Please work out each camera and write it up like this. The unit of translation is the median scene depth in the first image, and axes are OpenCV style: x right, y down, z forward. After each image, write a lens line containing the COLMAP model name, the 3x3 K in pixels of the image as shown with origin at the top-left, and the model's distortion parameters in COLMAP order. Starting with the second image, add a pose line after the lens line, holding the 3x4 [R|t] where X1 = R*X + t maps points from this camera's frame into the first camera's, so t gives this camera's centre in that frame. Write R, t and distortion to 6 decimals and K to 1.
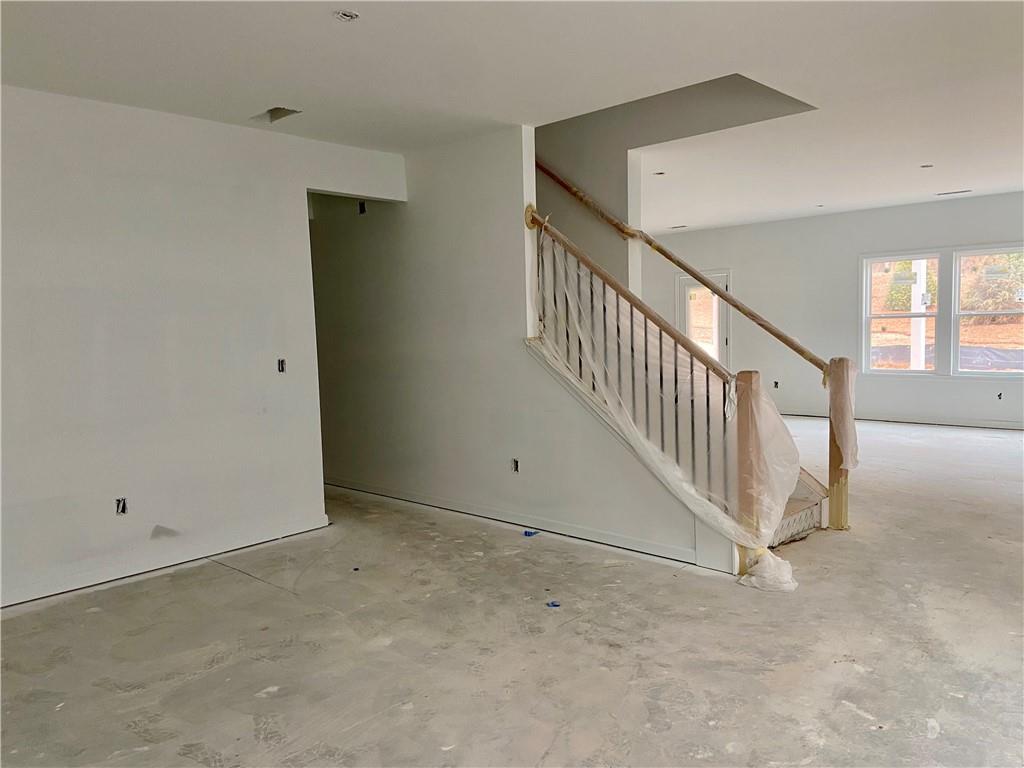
lens RADIAL K [[759.4, 0, 512.0], [0, 759.4, 384.0], [0, 0, 1]] dist [0.083262, -0.106805]
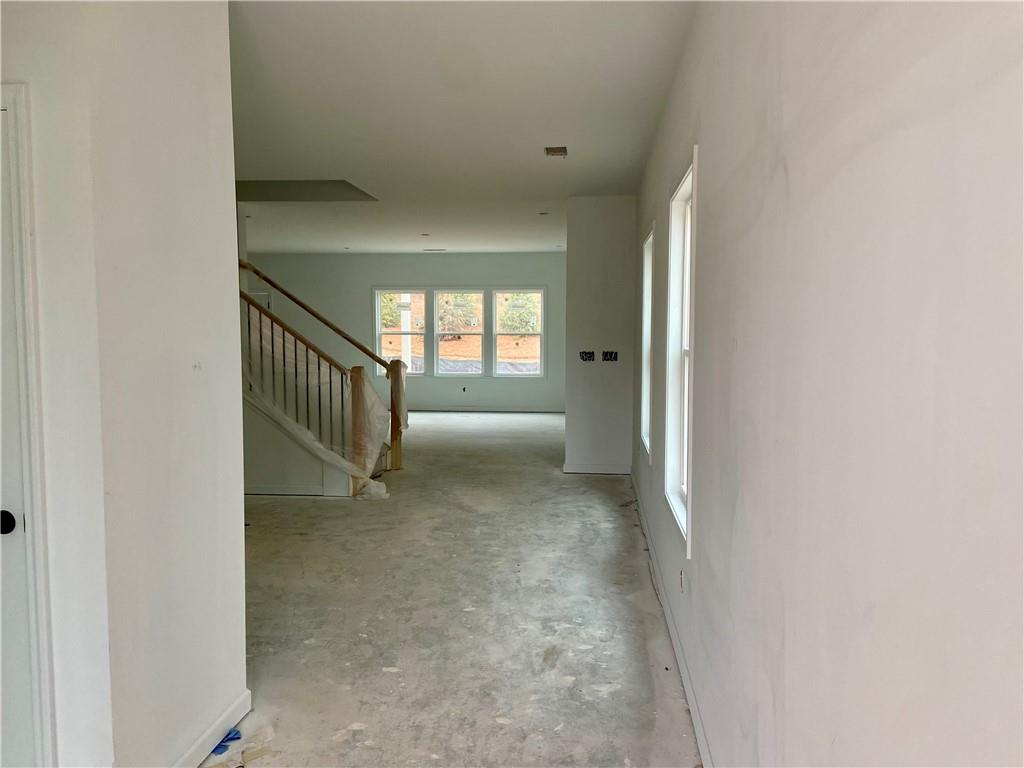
lens RADIAL K [[759.4, 0, 512.0], [0, 759.4, 384.0], [0, 0, 1]] dist [0.083262, -0.106805]
pose [[0.789653, -0.014940, 0.613372, -0.393016], [0.024630, 0.999670, -0.007359, 0.037439], [-0.613060, 0.020918, 0.789760, -0.429730]]
